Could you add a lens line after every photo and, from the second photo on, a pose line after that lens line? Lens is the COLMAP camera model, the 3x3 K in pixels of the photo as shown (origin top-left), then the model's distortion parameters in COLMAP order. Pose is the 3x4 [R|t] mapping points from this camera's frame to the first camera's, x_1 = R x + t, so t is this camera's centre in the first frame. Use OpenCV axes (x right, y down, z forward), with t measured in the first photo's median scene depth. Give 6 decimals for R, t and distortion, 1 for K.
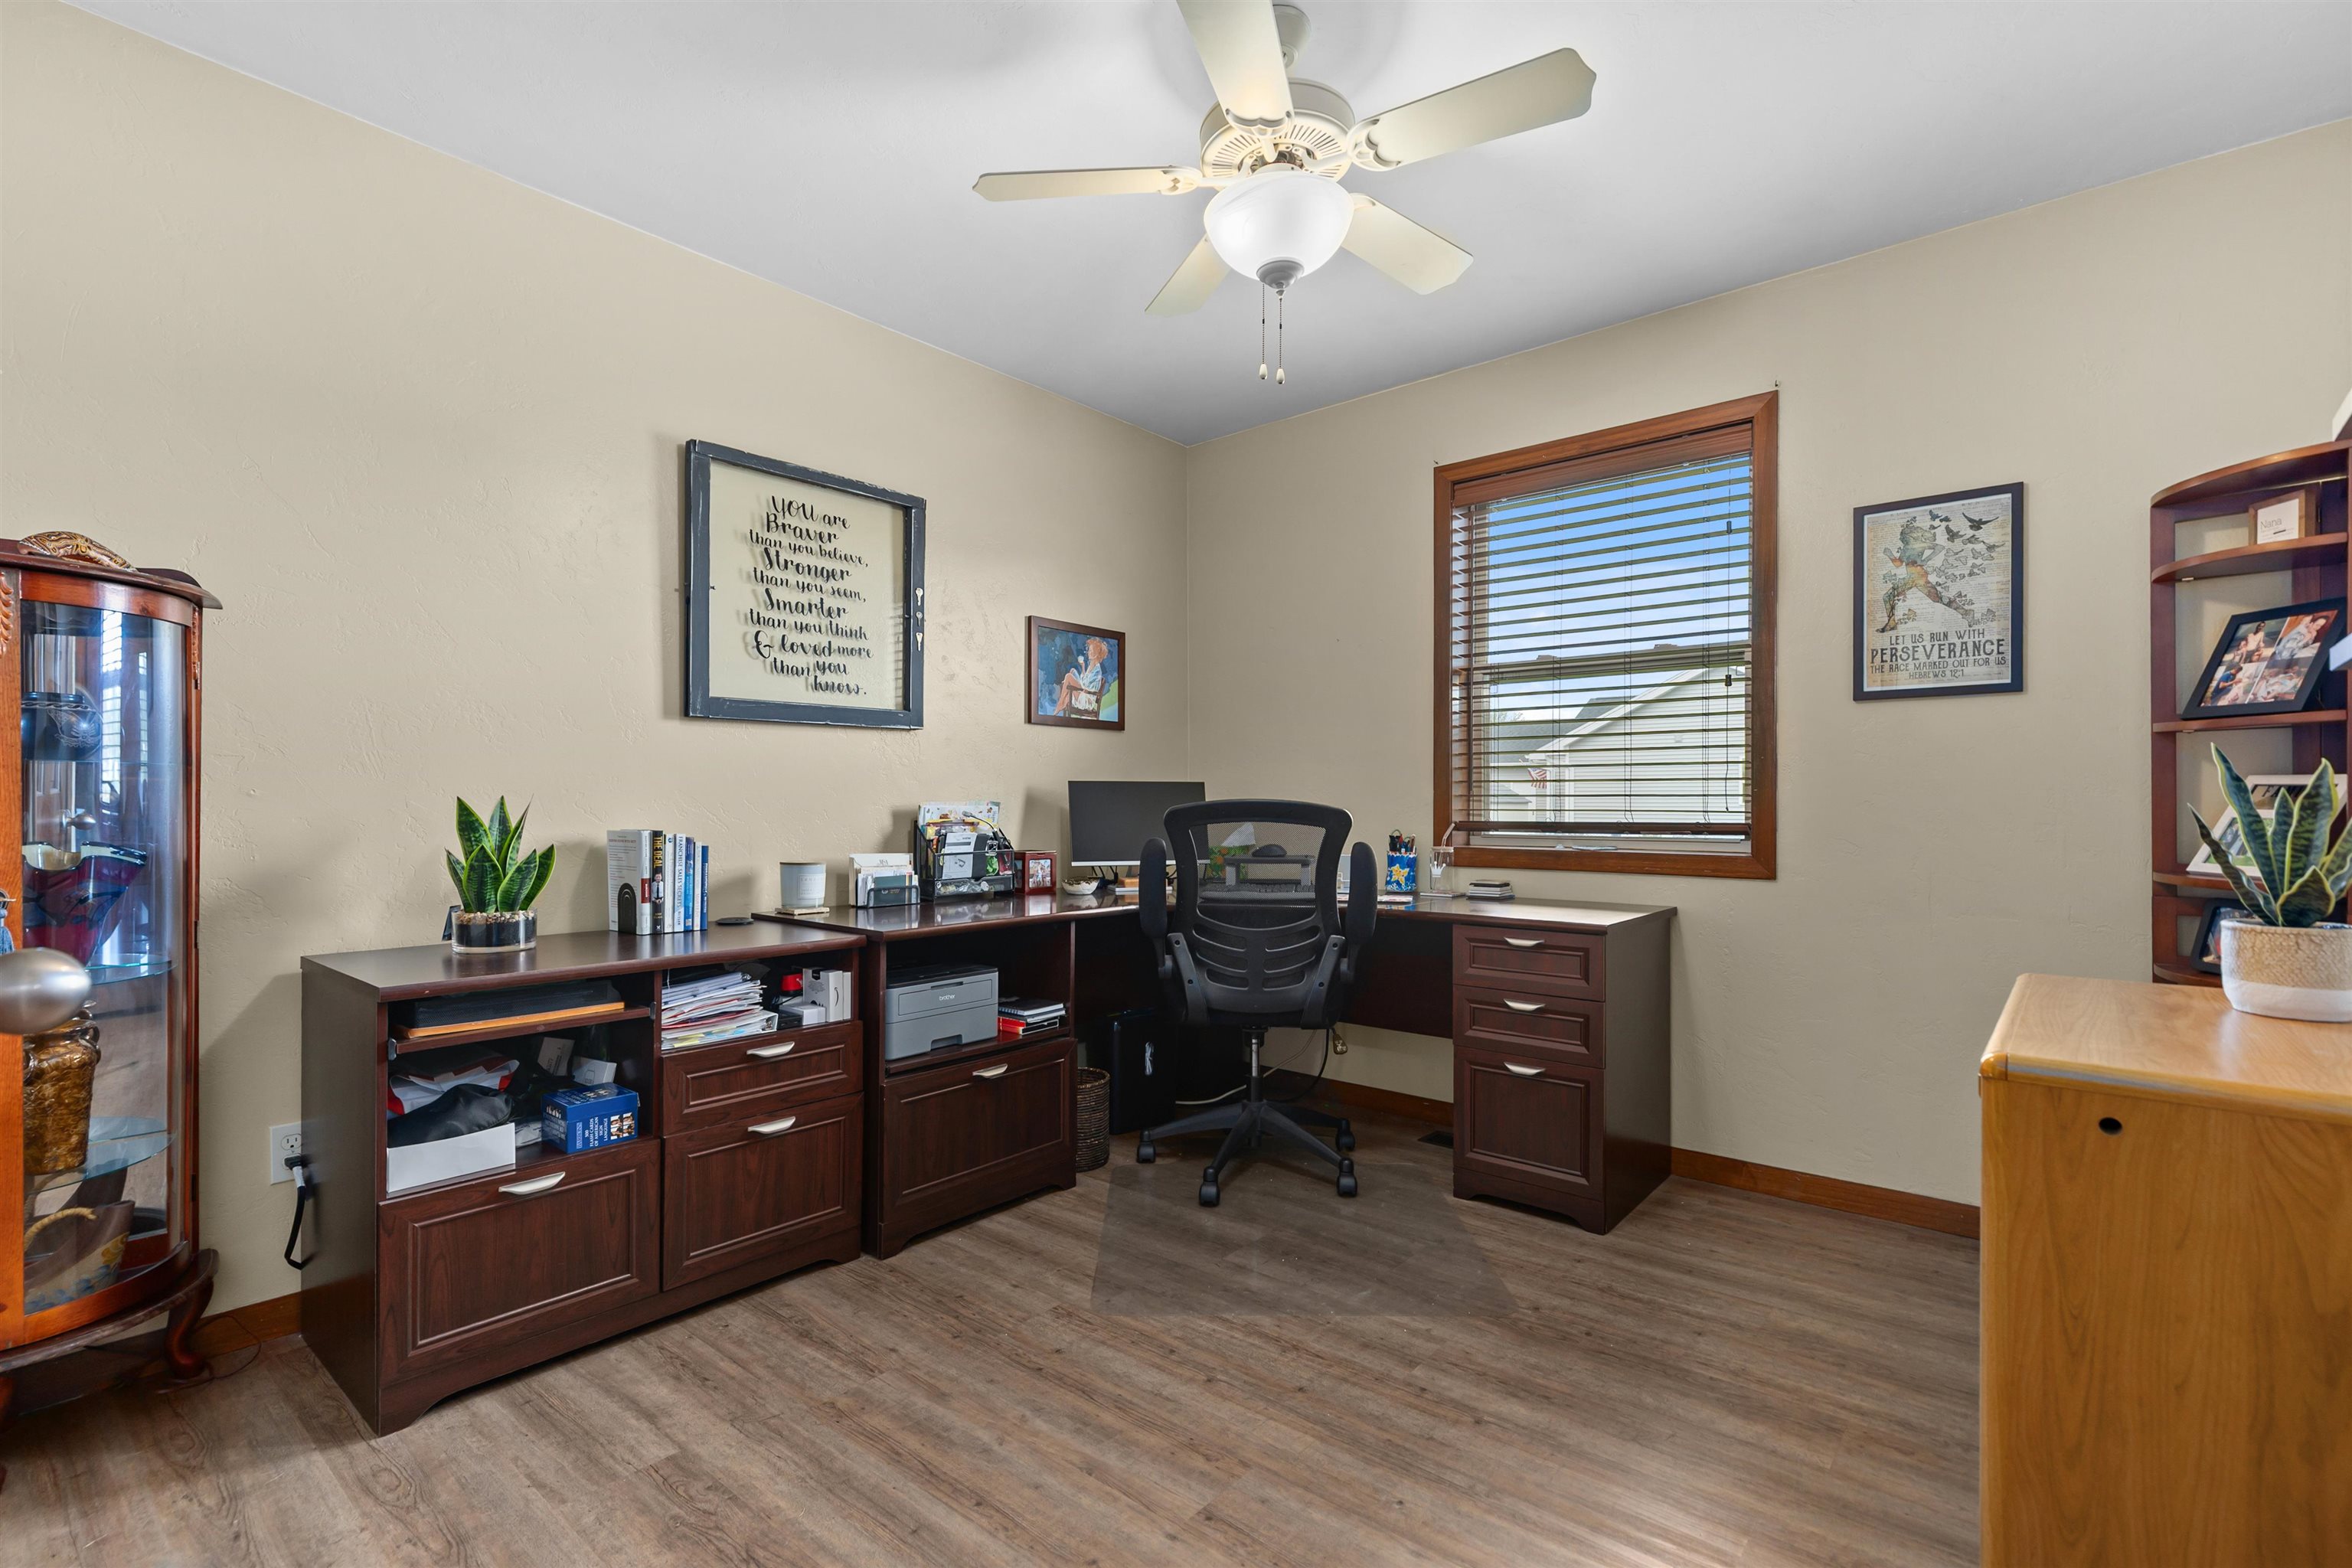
lens RADIAL K [[1079.5, 0, 1170.1], [0, 1079.5, 801.5], [0, 0, 1]] dist [0.018186, 0.000297]
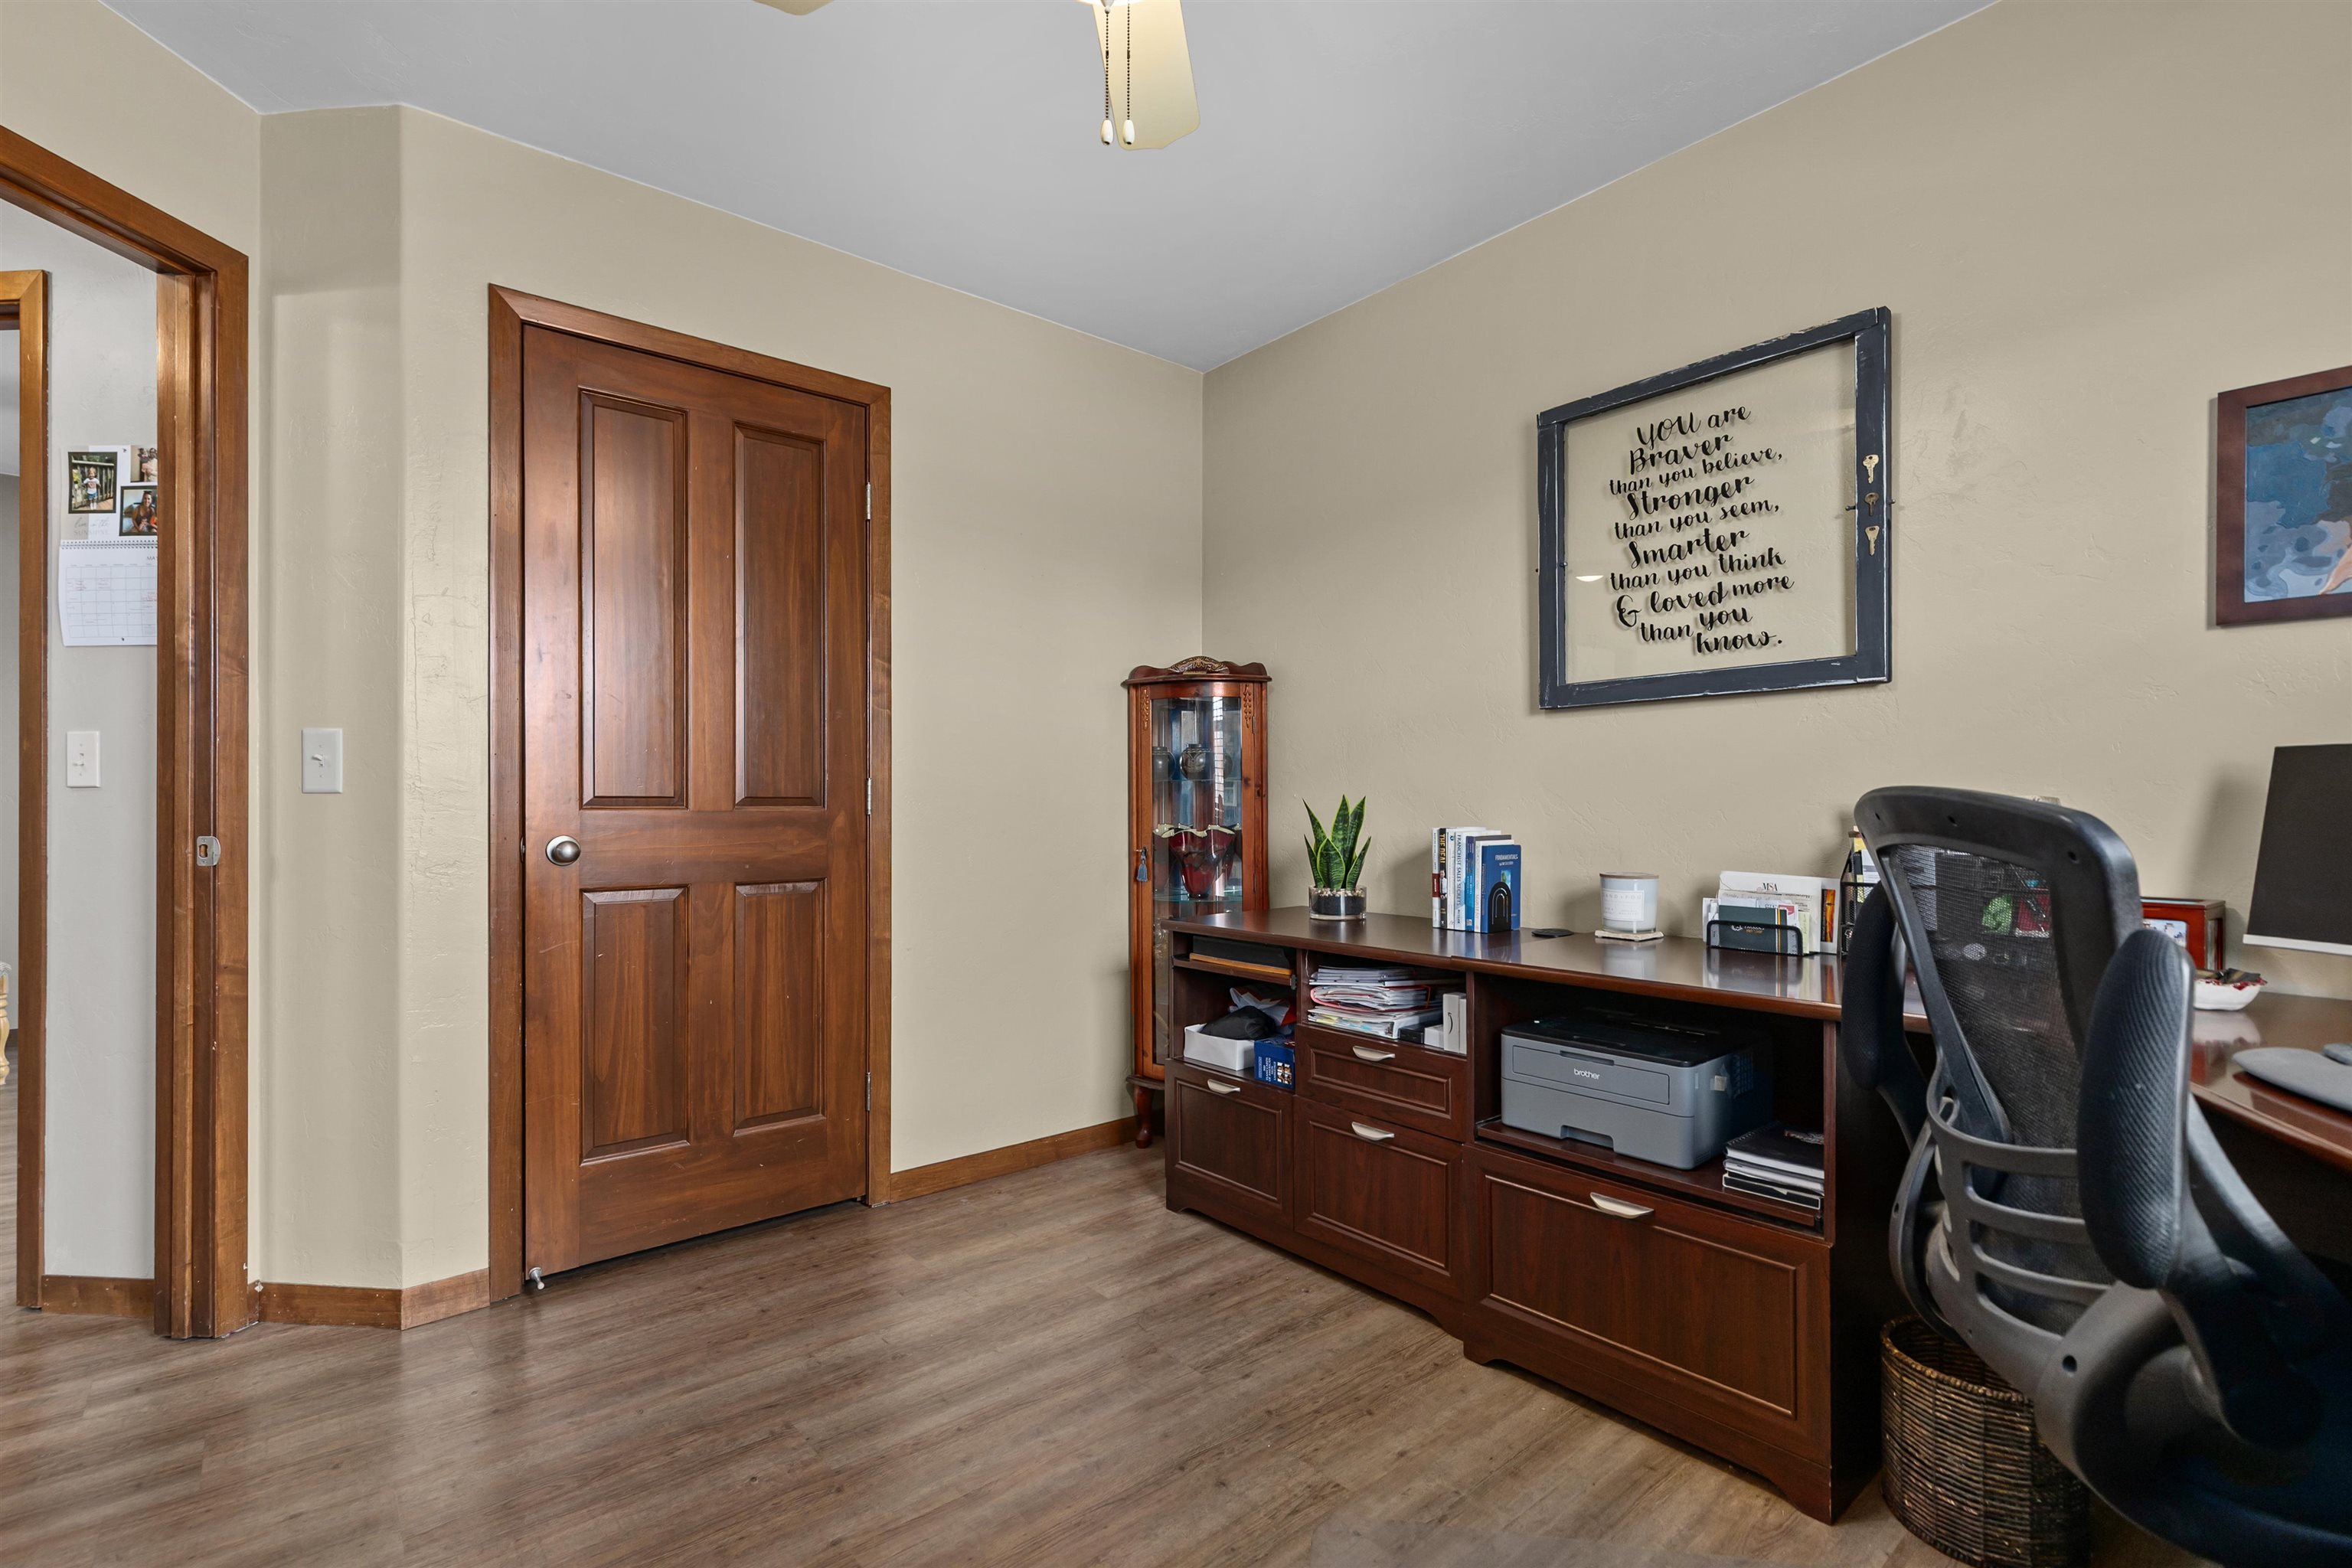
lens RADIAL K [[1079.5, 0, 1170.5], [0, 1079.5, 788.6], [0, 0, 1]] dist [0.018186, 0.000297]
pose [[-0.162305, -0.010095, -0.986689, 0.553589], [0.007664, 0.999905, -0.011491, -0.001208], [0.986711, -0.009427, -0.162212, 0.860892]]
